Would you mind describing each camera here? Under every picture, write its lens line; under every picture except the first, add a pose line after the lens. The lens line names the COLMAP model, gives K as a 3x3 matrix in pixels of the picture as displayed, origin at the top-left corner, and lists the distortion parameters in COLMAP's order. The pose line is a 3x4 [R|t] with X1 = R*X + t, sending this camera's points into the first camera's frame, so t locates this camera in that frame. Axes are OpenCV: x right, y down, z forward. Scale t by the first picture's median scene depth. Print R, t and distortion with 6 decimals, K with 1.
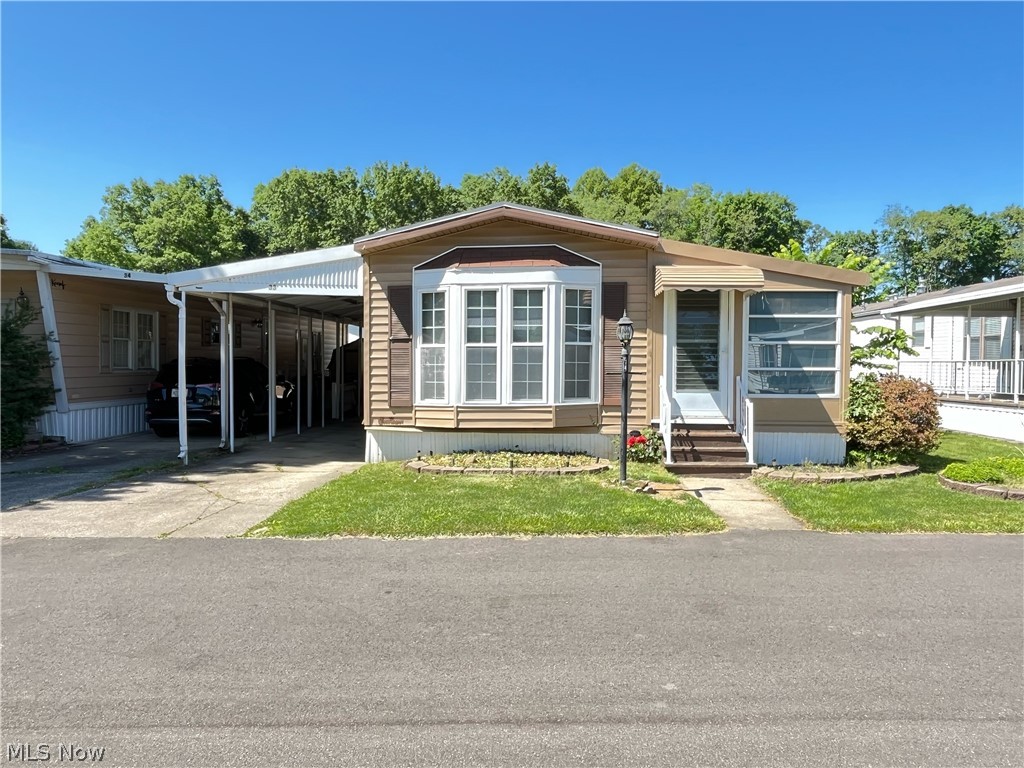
lens RADIAL K [[694.8, 0, 510.0], [0, 694.8, 378.9], [0, 0, 1]] dist [-0.011966, 0.011607]
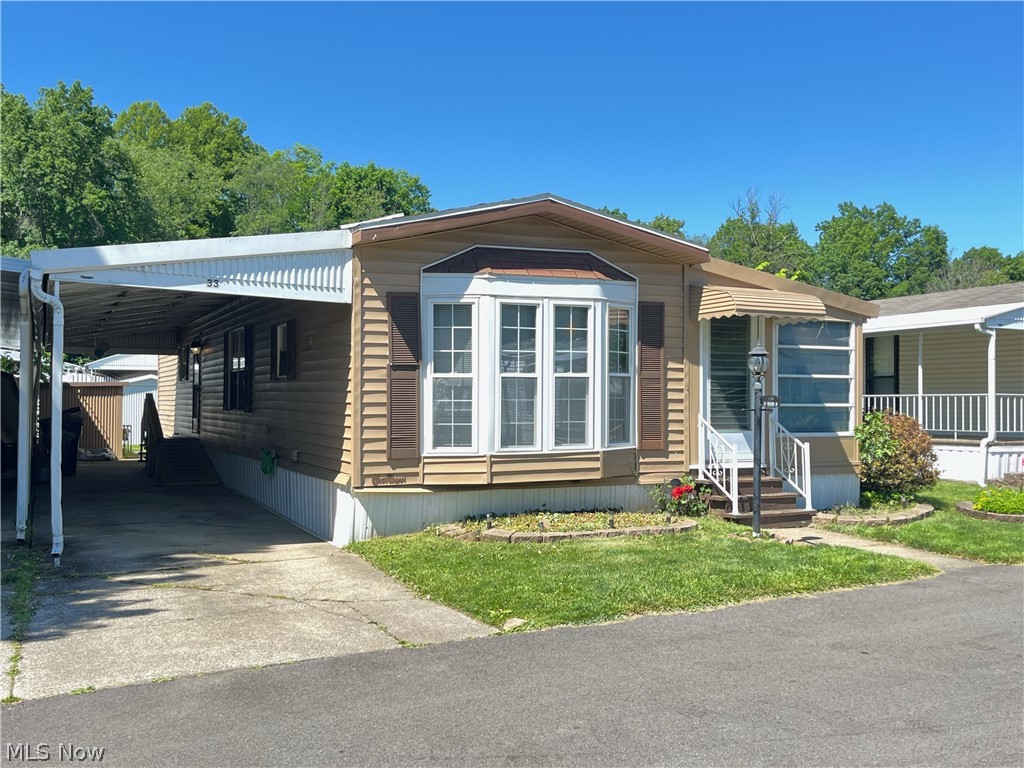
lens RADIAL K [[1005.6, 0, 512.0], [0, 1005.6, 383.7], [0, 0, 1]] dist [0.050538, 0.000000]
pose [[0.873497, 0.007411, 0.486773, -0.578100], [0.010559, 0.999361, -0.034163, -0.001246], [-0.486715, 0.034981, 0.872860, 0.026912]]
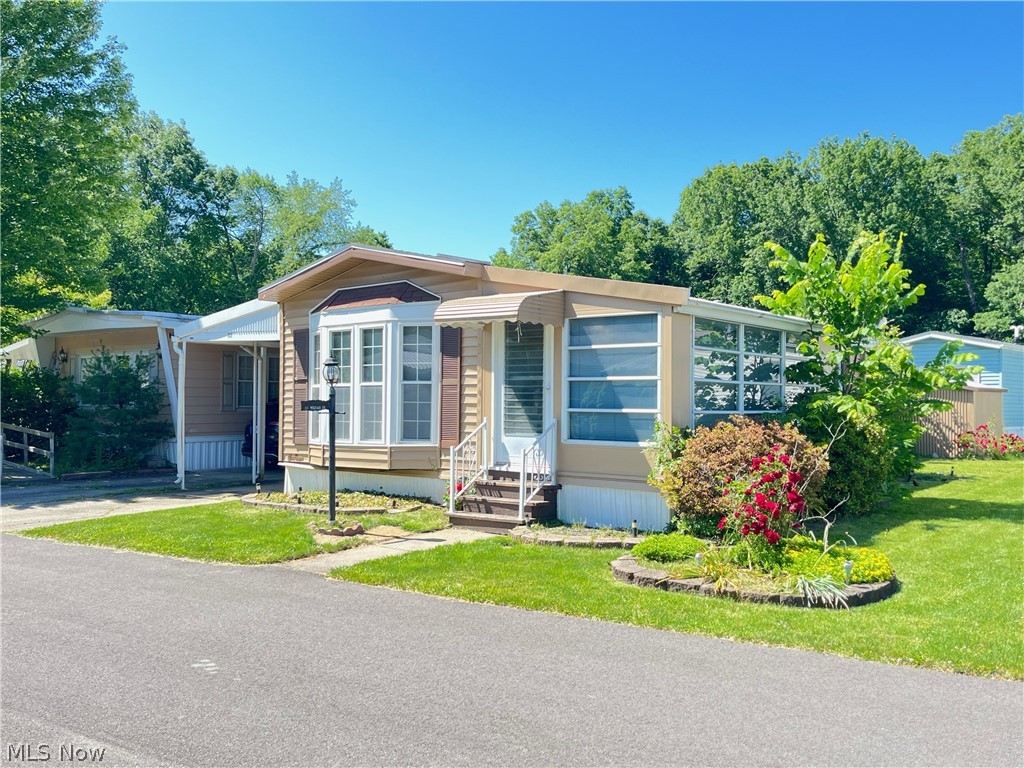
lens RADIAL K [[883.6, 0, 514.9], [0, 883.6, 387.5], [0, 0, 1]] dist [0.057301, -0.009358]
pose [[0.830344, -0.008691, -0.557183, 0.870027], [-0.013028, 0.999302, -0.035003, -0.003255], [0.557098, 0.036323, 0.829652, 0.067001]]
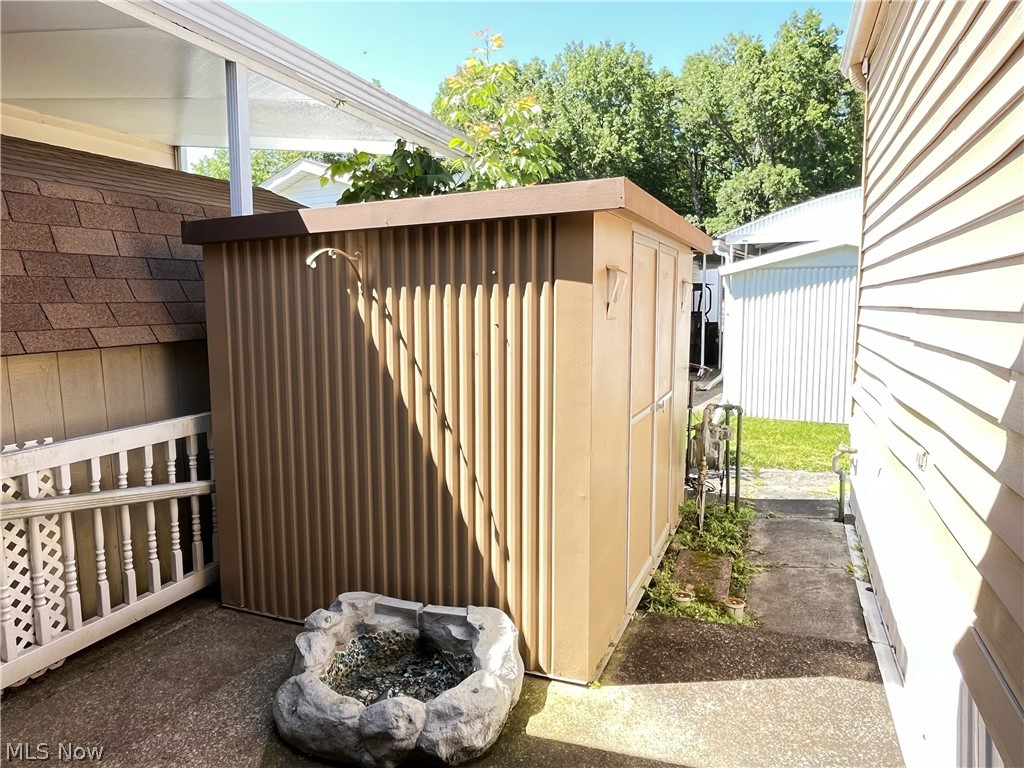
lens RADIAL K [[711.8, 0, 507.1], [0, 711.8, 382.4], [0, 0, 1]] dist [0.006096, 0.002717]
pose [[0.953658, 0.024936, -0.299858, -0.111930], [0.001271, 0.996217, 0.086890, -0.047911], [0.300891, -0.083245, 0.950019, 2.290038]]
